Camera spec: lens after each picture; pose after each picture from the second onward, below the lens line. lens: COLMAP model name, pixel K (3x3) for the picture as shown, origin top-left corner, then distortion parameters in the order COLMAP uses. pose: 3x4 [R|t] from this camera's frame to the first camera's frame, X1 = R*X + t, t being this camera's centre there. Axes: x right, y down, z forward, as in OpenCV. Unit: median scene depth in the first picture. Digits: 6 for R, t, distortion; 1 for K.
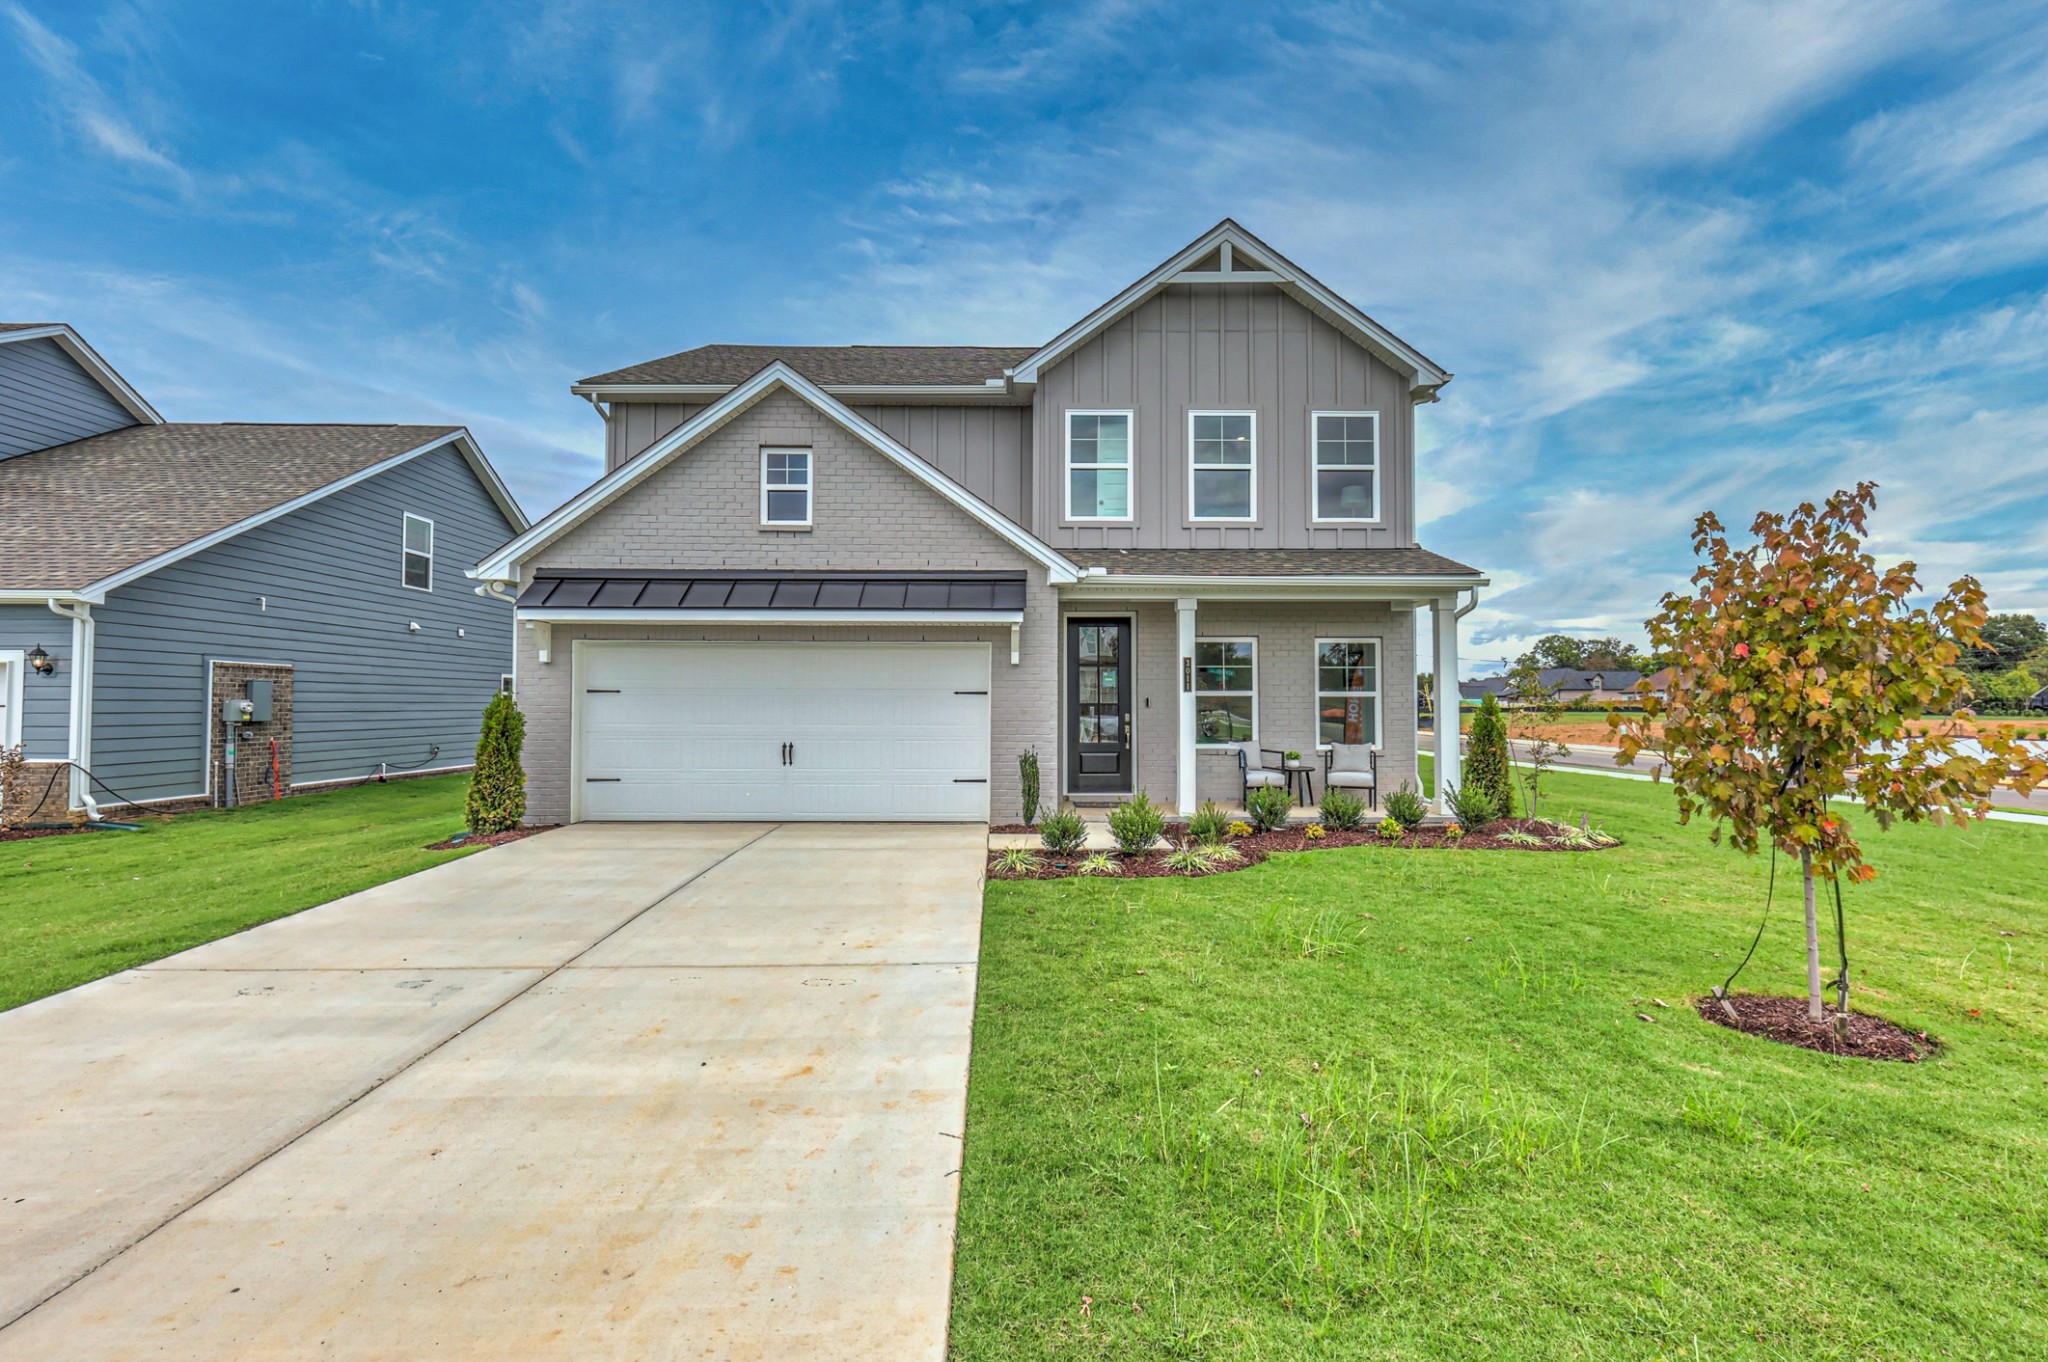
lens RADIAL K [[912.5, 0, 1019.8], [0, 912.5, 676.3], [0, 0, 1]] dist [0.003431, -0.000160]
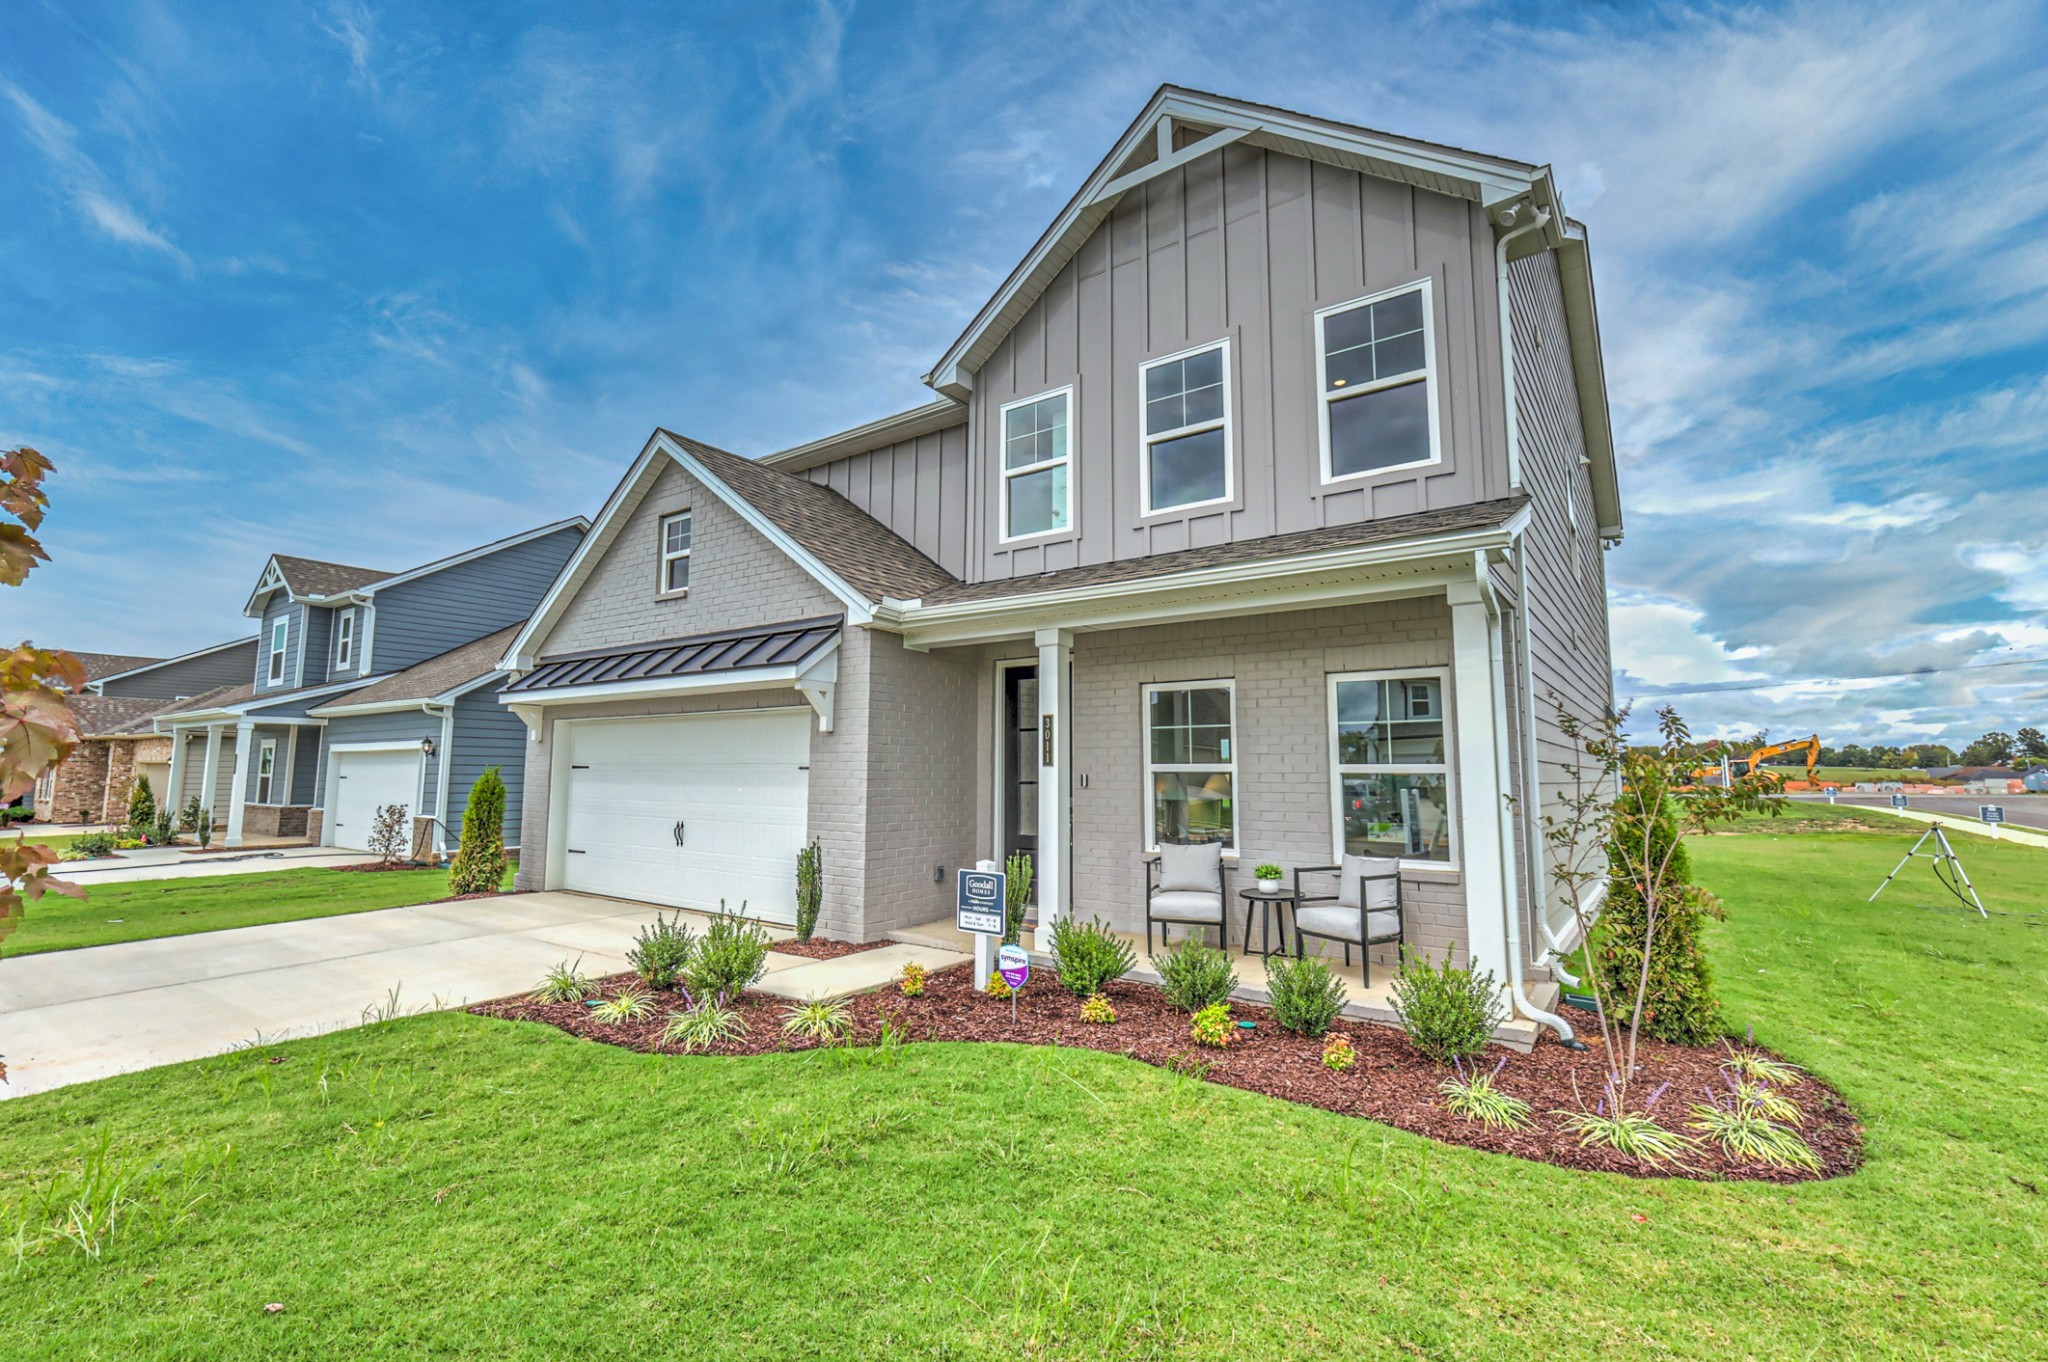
lens RADIAL K [[894.6, 0, 1029.0], [0, 894.6, 671.2], [0, 0, 1]] dist [0.001367, 0.000098]
pose [[0.797938, -0.066778, -0.599029, 0.585179], [0.016065, 0.995847, -0.089615, 0.006078], [0.602526, 0.061884, 0.795697, 0.469456]]
